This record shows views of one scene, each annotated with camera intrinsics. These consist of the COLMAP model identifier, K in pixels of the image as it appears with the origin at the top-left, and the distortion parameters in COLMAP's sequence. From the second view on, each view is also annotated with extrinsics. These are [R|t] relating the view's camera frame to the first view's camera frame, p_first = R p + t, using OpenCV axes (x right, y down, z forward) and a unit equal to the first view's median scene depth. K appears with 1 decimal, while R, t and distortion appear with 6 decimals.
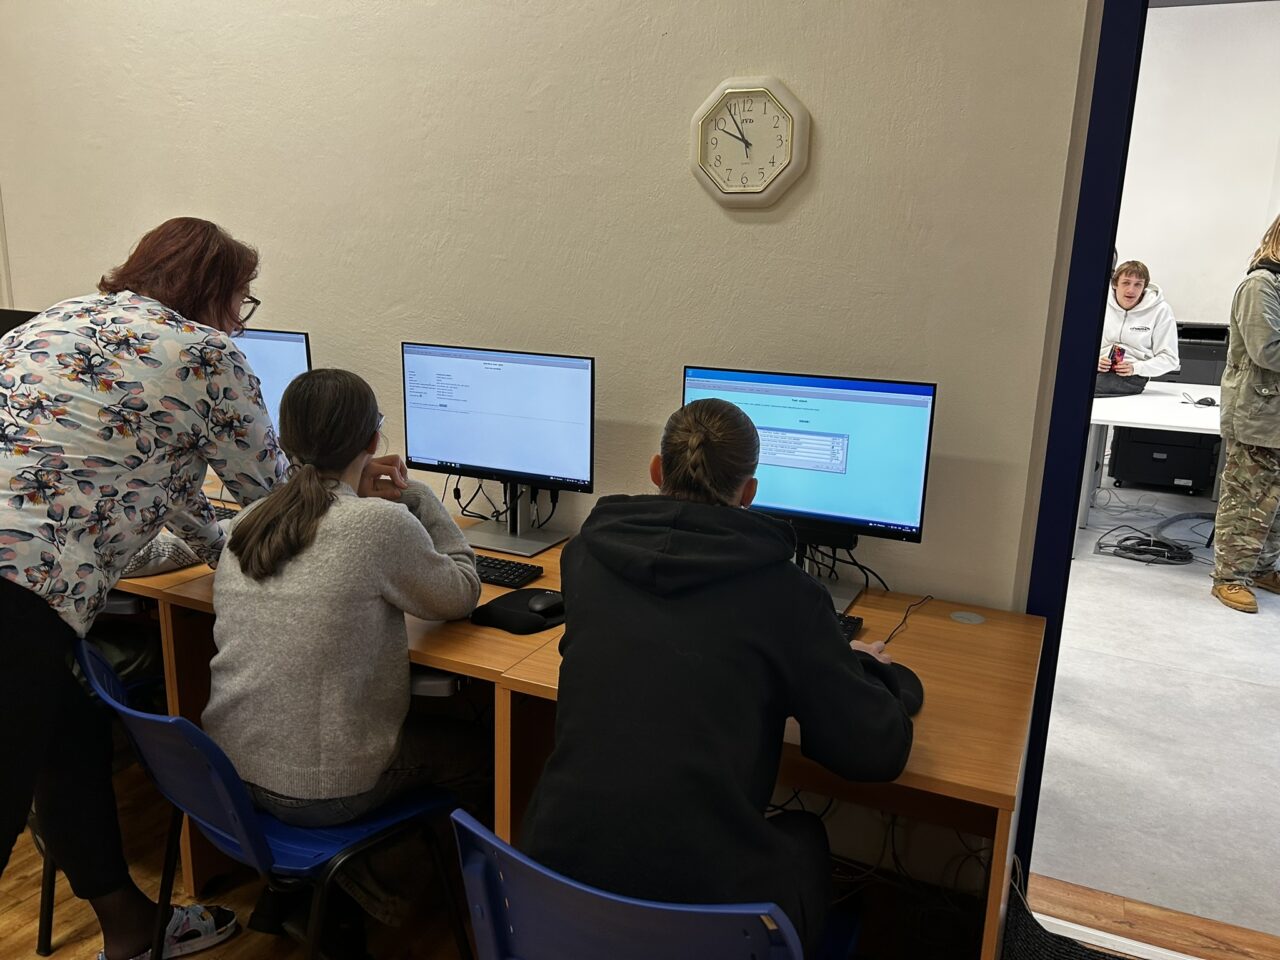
lens RADIAL K [[964.1, 0, 637.8], [0, 964.1, 489.2], [0, 0, 1]] dist [0.041146, -0.048122]
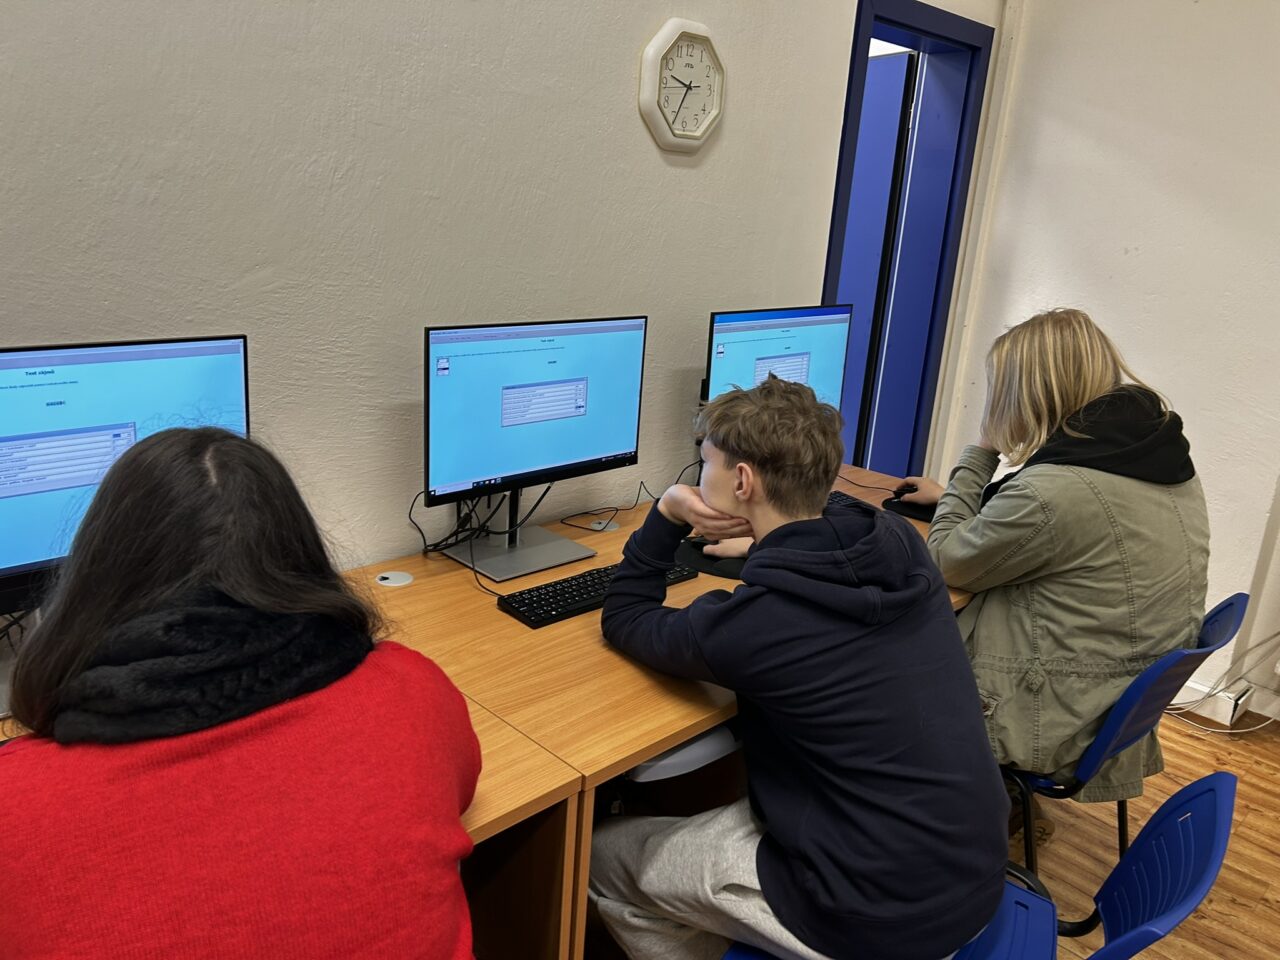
lens RADIAL K [[964.1, 0, 634.3], [0, 964.1, 471.8], [0, 0, 1]] dist [0.041146, -0.048122]
pose [[0.350796, -0.268439, 0.897153, -0.867403], [0.164167, 0.960826, 0.223299, -0.191636], [-0.921950, 0.068951, 0.381123, 0.644025]]
